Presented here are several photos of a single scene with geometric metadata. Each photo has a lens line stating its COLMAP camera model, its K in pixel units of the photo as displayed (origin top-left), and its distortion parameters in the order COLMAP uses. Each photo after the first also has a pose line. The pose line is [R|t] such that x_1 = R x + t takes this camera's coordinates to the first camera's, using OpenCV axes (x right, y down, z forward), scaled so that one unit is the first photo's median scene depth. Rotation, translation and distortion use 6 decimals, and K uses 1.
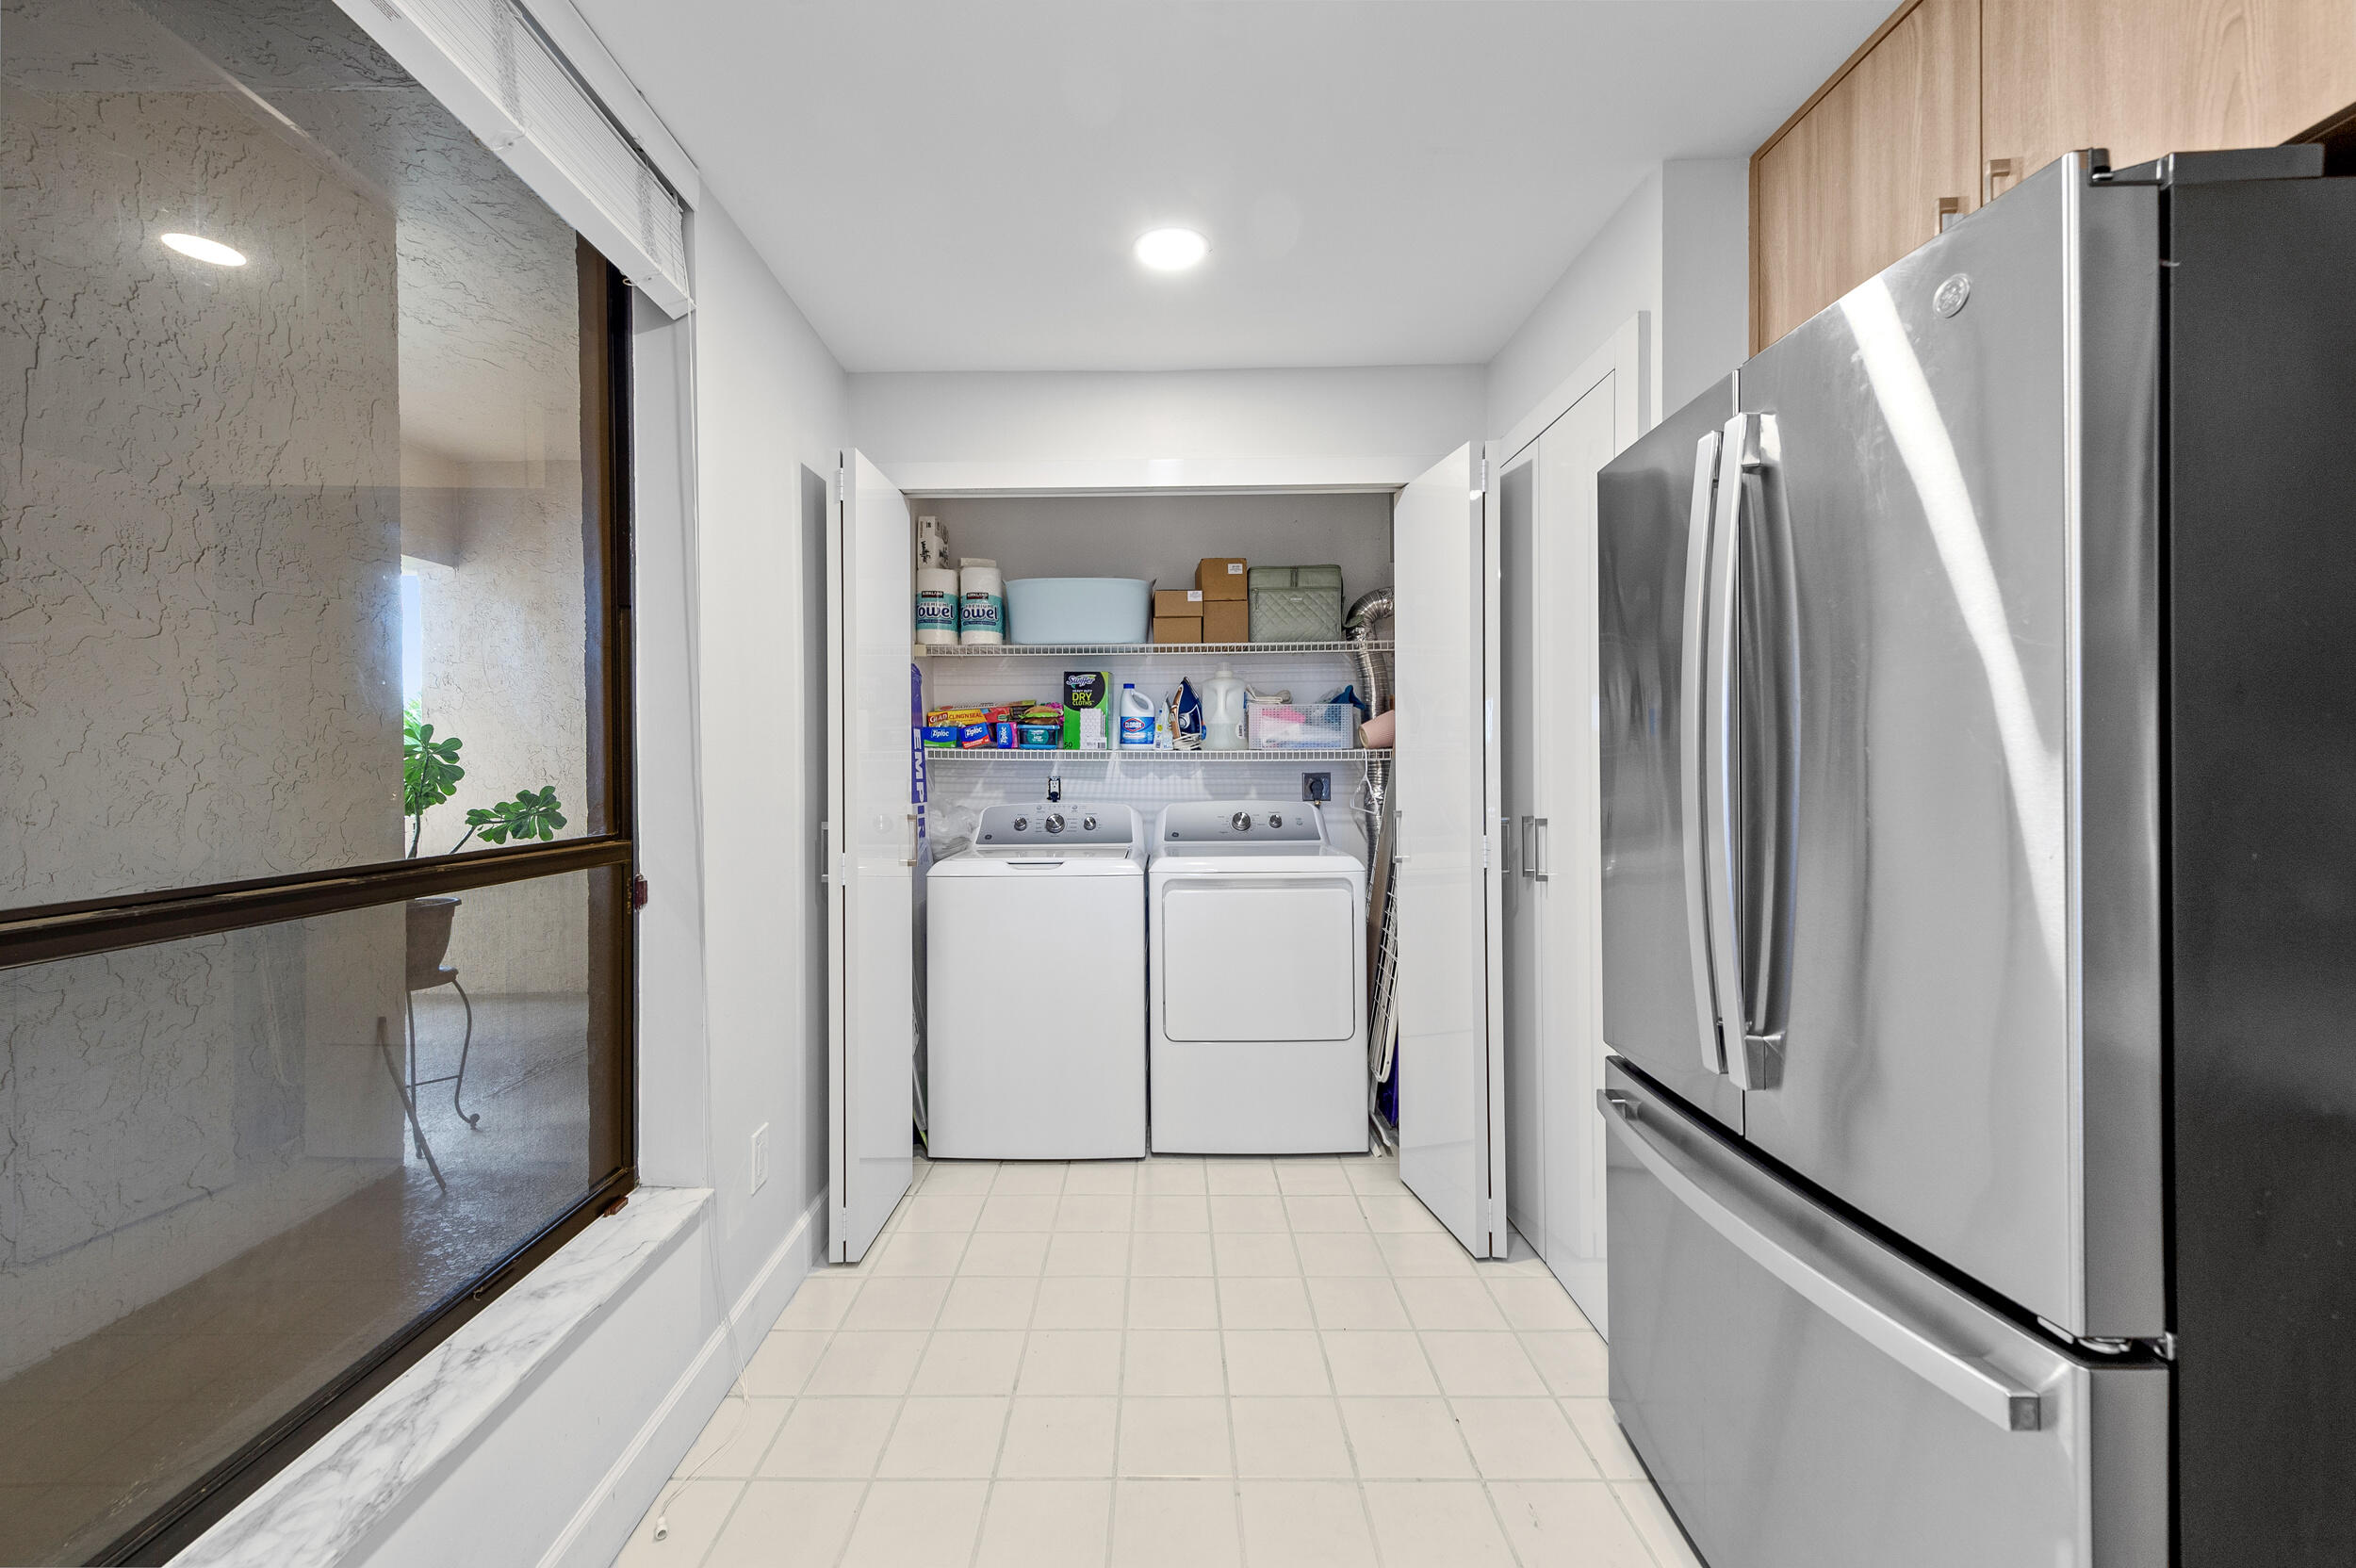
lens RADIAL K [[959.2, 0, 1132.9], [0, 959.2, 772.2], [0, 0, 1]] dist [0.013221, -0.002874]
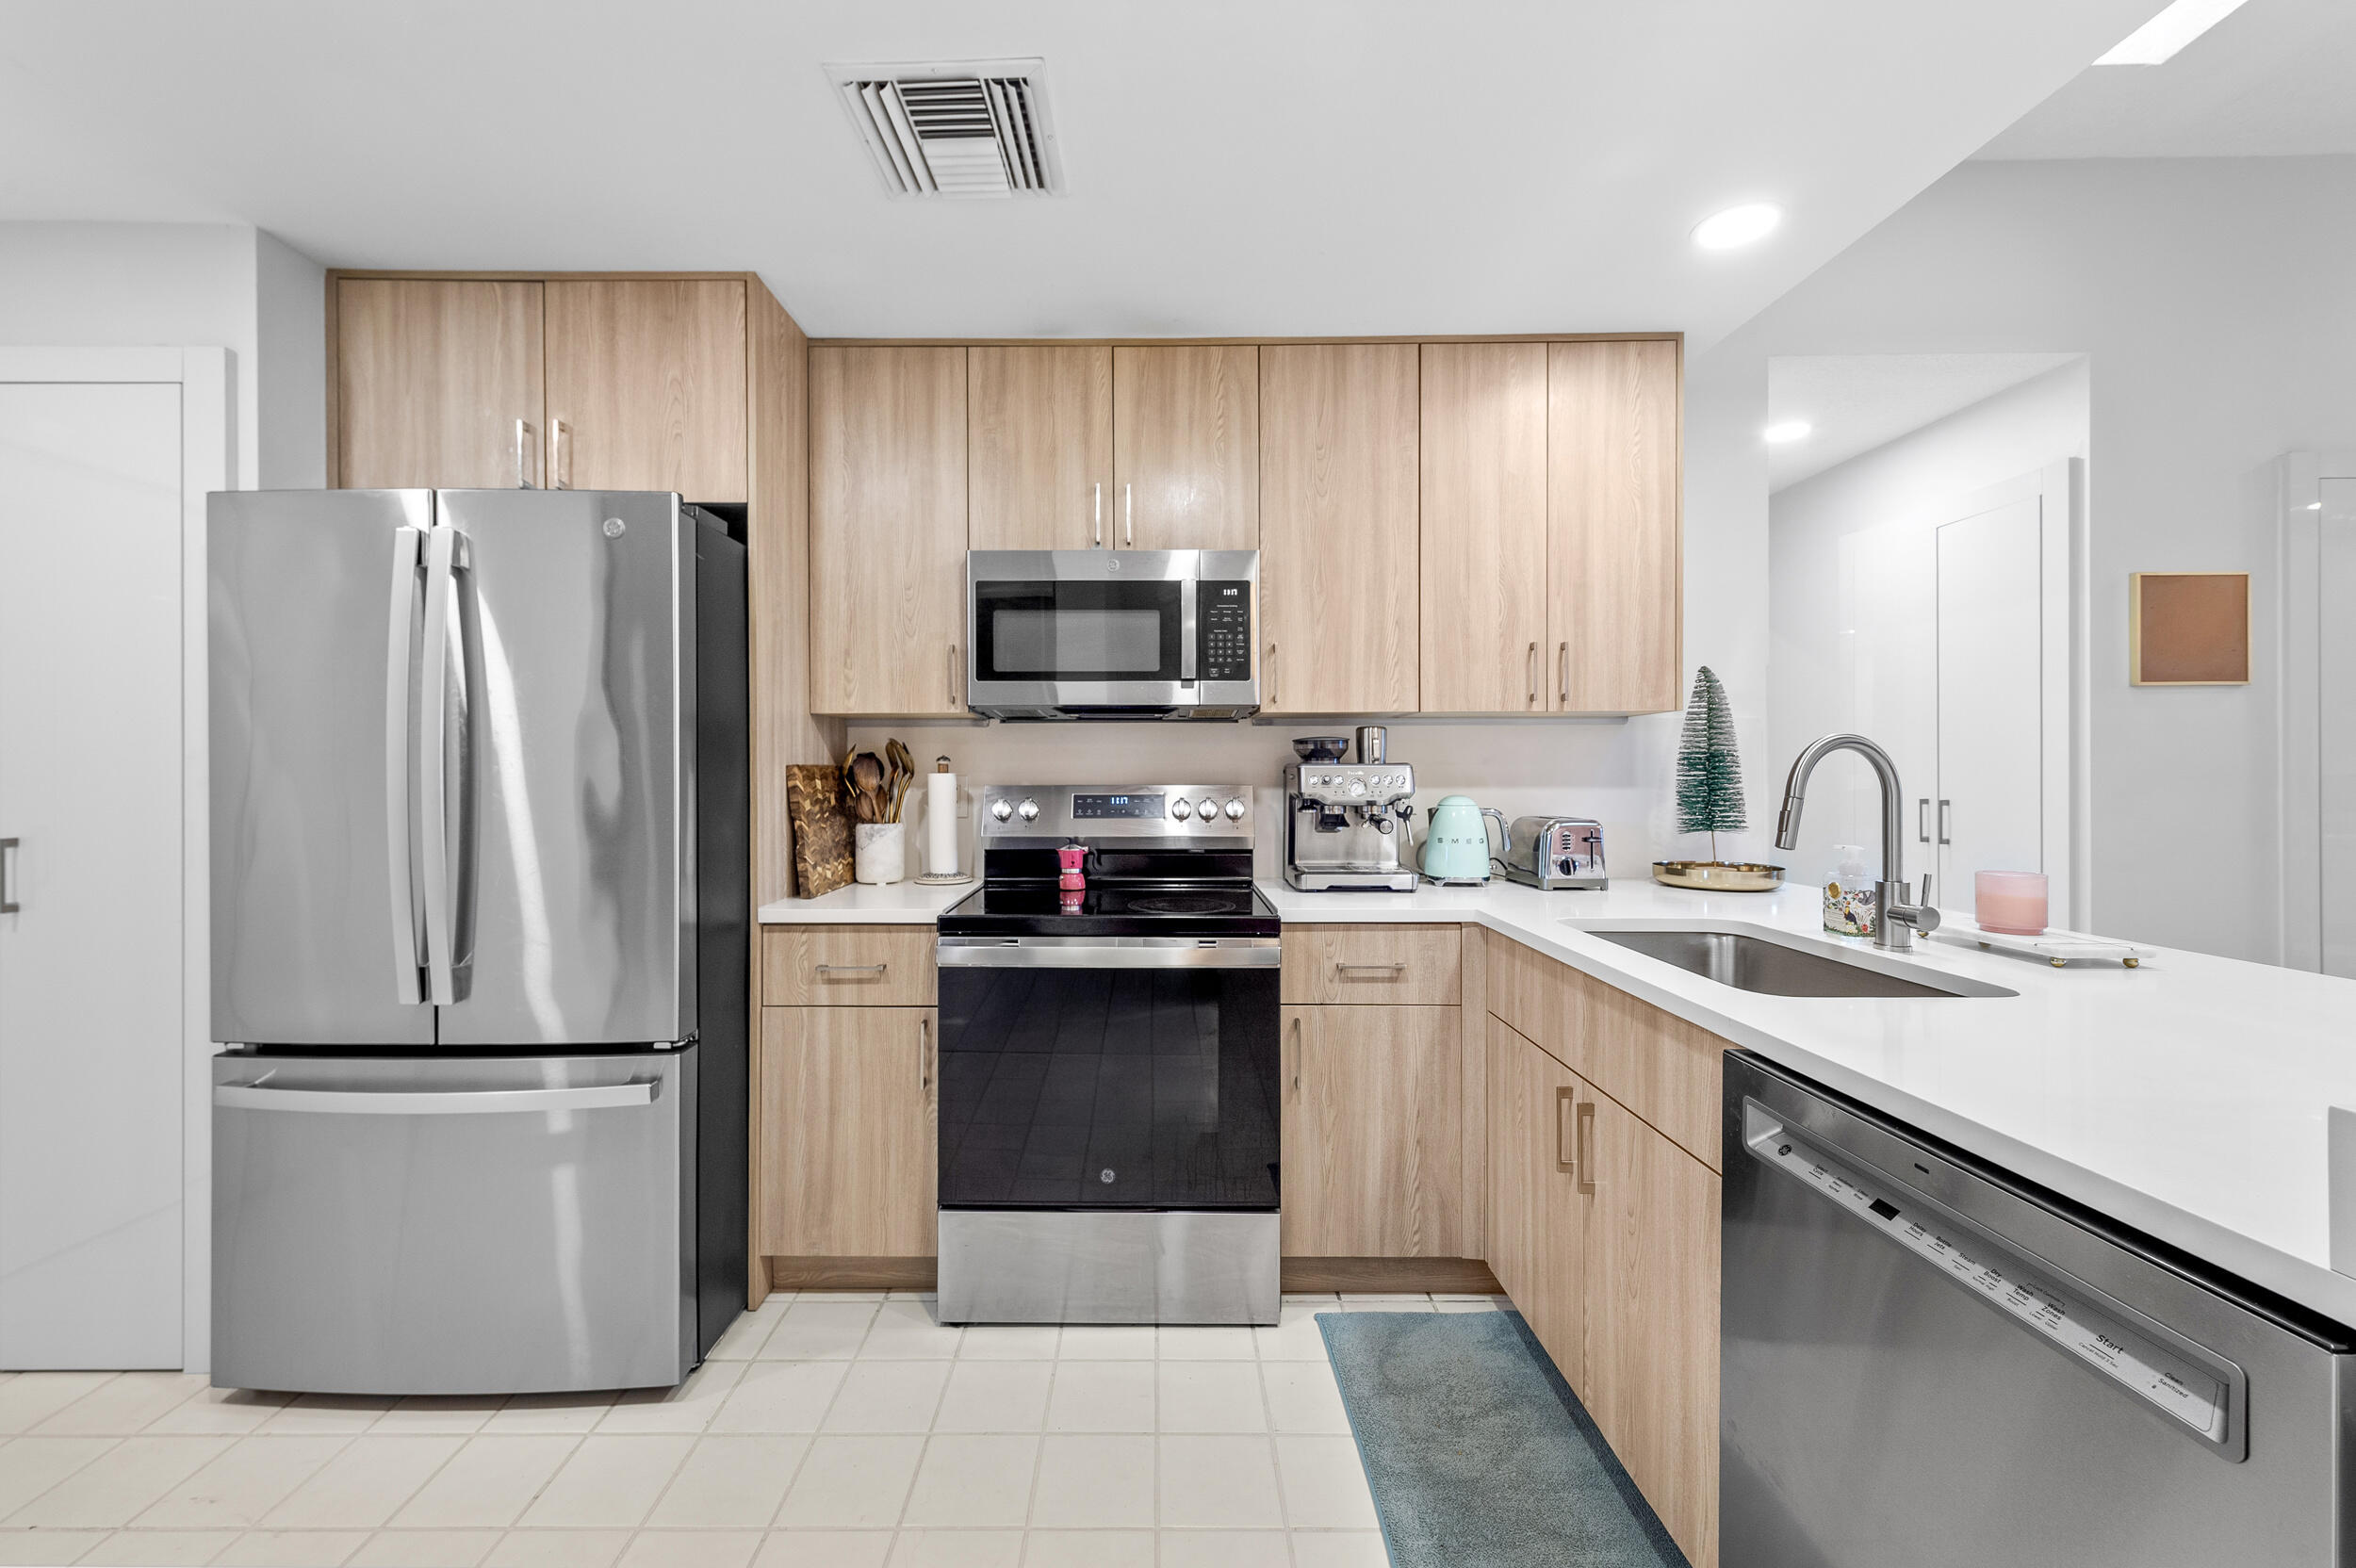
lens RADIAL K [[959.2, 0, 1147.5], [0, 959.2, 787.8], [0, 0, 1]] dist [0.013221, -0.002874]
pose [[-0.028629, -0.004369, 0.999581, -0.298435], [0.009205, 0.999947, 0.004634, 0.006068], [-0.999548, 0.009334, -0.028587, 0.009216]]
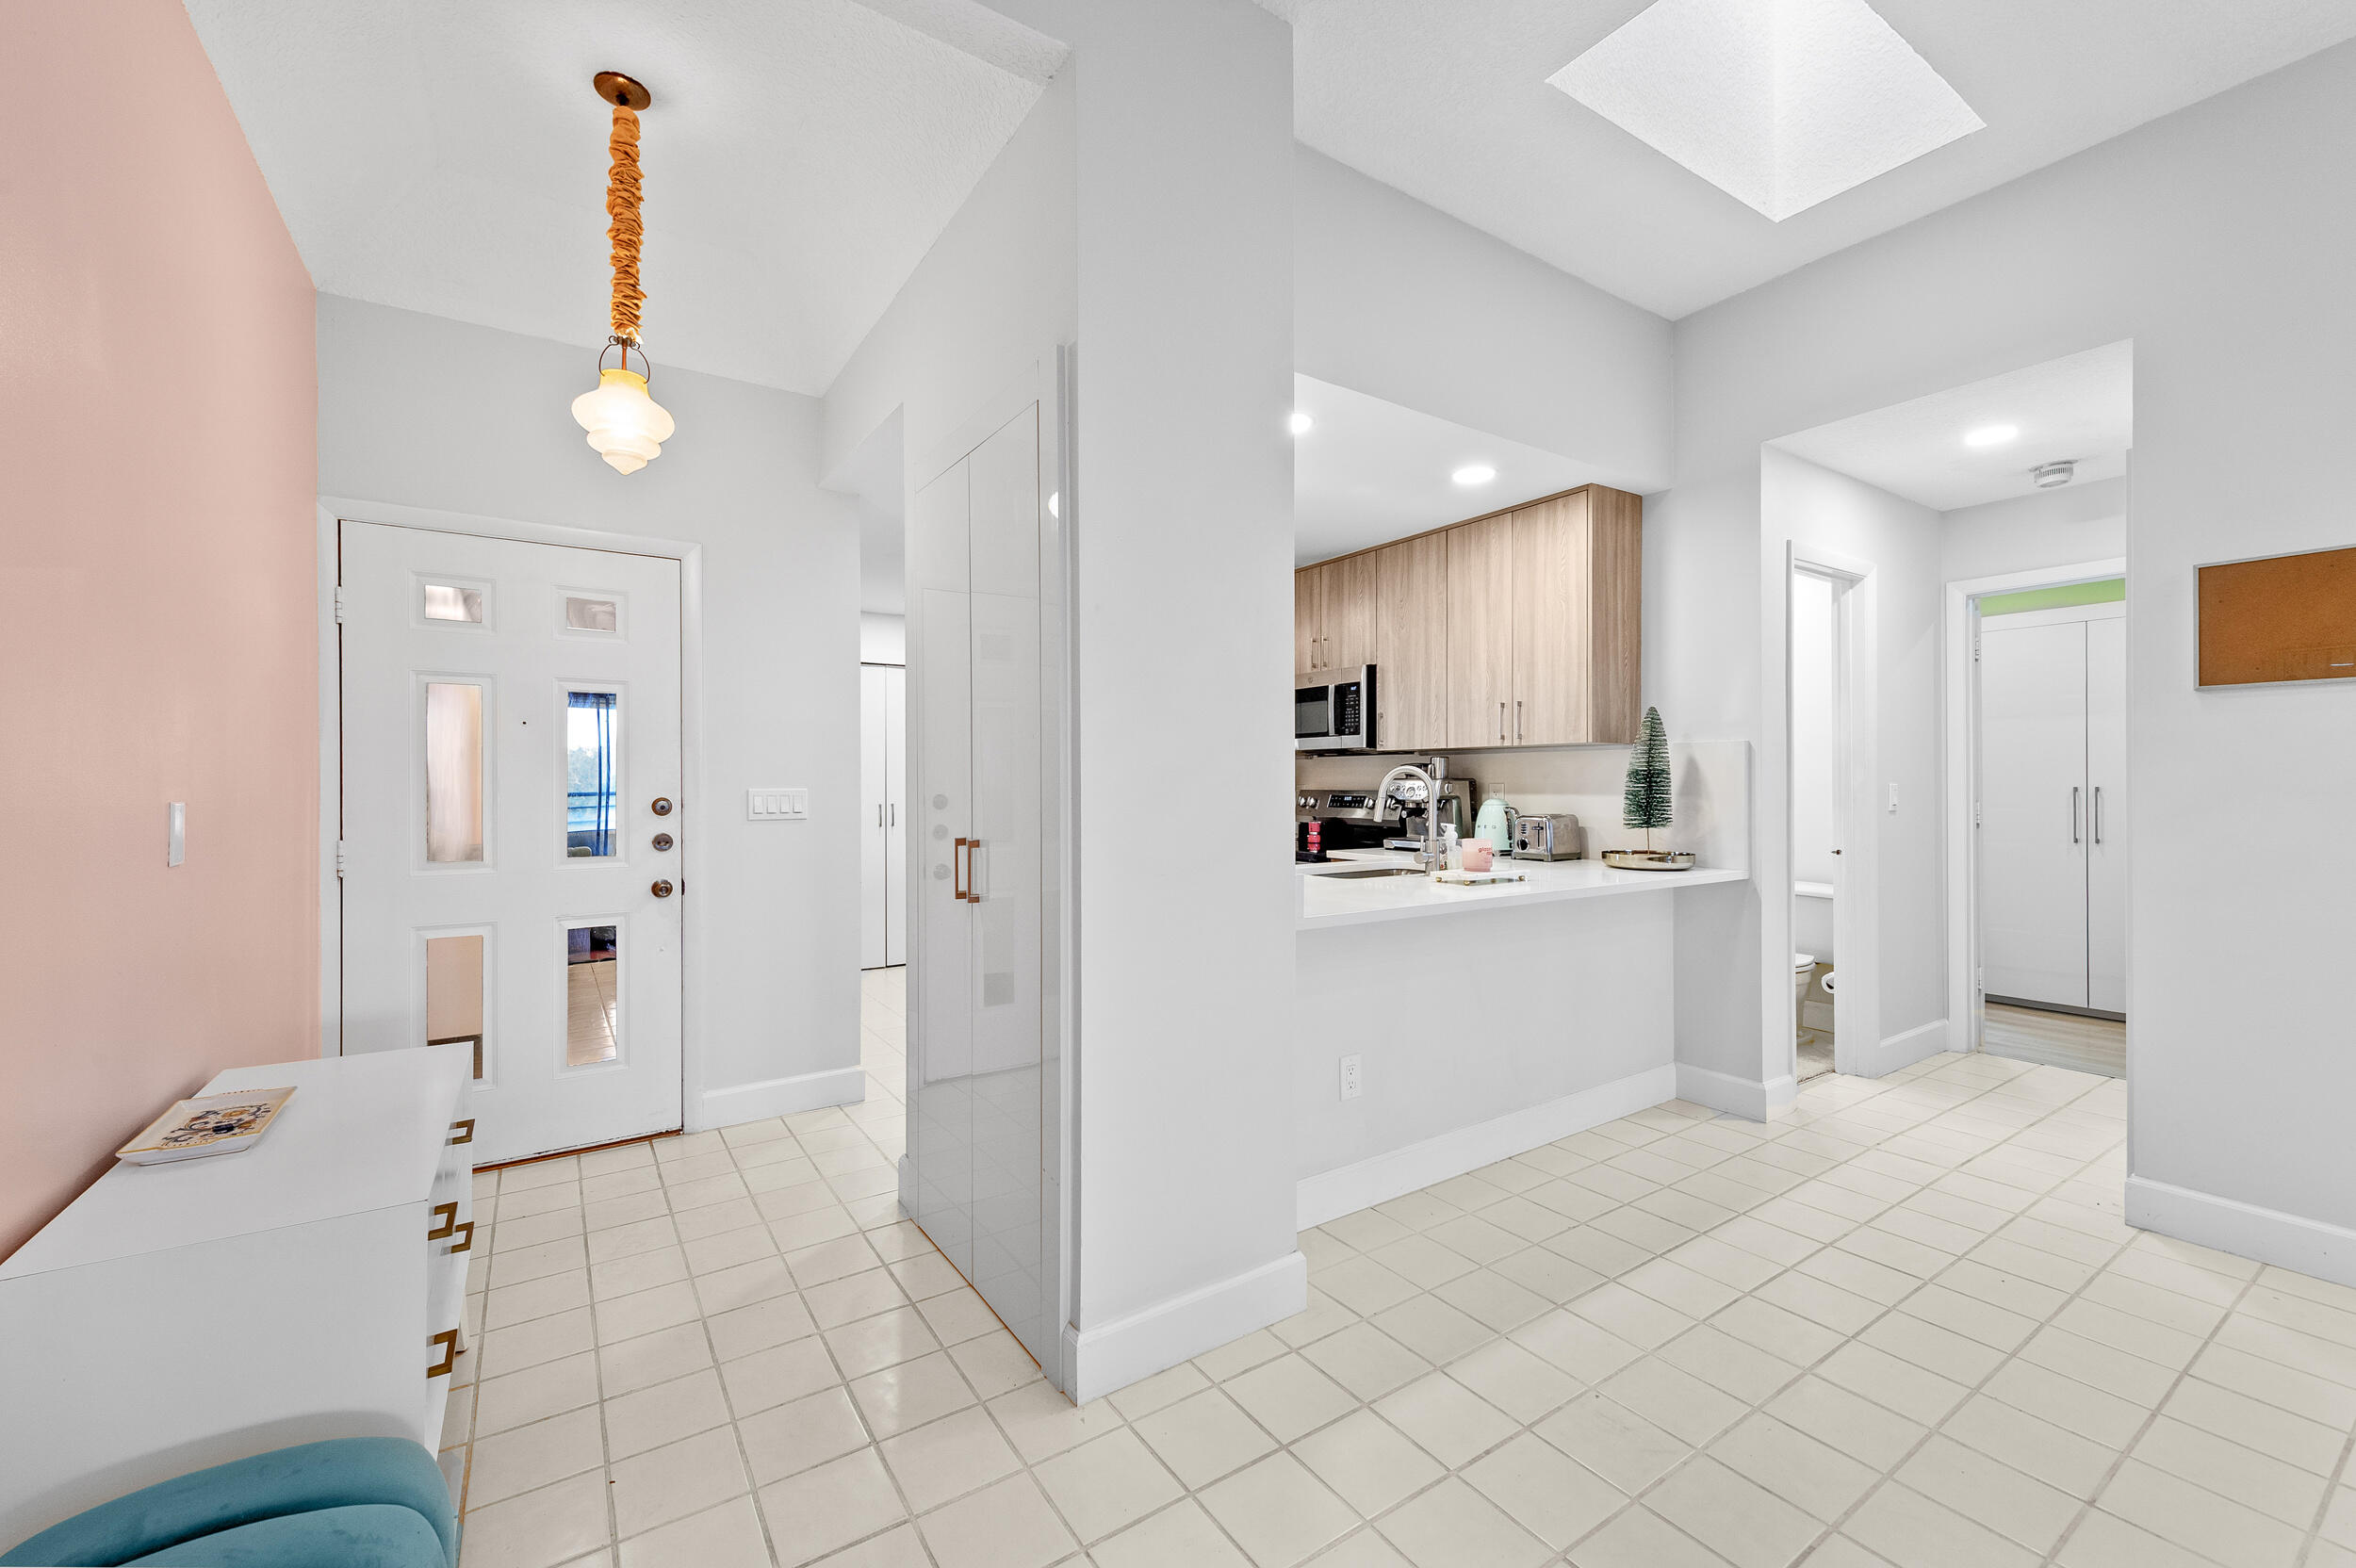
lens RADIAL K [[959.2, 0, 1146.5], [0, 959.2, 800.0], [0, 0, 1]] dist [0.013221, -0.002874]
pose [[0.823817, -0.009191, 0.566781, -0.575997], [0.003942, 0.999937, 0.010485, 0.005762], [-0.566842, -0.006403, 0.823801, -0.968502]]
